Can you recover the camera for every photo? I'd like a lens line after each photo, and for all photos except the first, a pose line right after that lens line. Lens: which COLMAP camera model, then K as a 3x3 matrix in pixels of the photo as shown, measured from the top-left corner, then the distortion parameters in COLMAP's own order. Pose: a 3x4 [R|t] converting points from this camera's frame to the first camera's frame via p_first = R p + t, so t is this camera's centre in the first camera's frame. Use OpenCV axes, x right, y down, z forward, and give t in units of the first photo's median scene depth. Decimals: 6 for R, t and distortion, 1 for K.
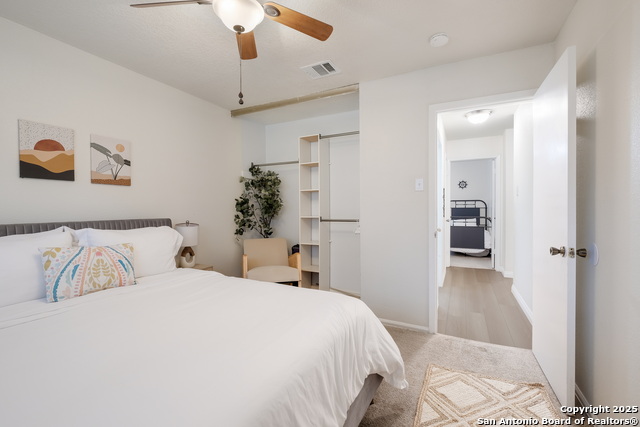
lens RADIAL K [[279.3, 0, 318.8], [0, 279.3, 207.1], [0, 0, 1]] dist [0.000306, -0.000085]
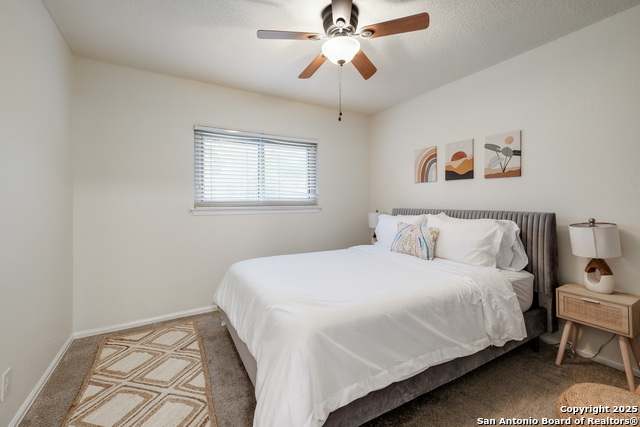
lens RADIAL K [[279.3, 0, 318.8], [0, 279.3, 207.1], [0, 0, 1]] dist [0.000306, -0.000085]
pose [[-0.471209, 0.014773, -0.881898, 0.582341], [0.004561, 0.999887, 0.014313, 0.015272], [0.882010, 0.002721, -0.471223, 0.977720]]
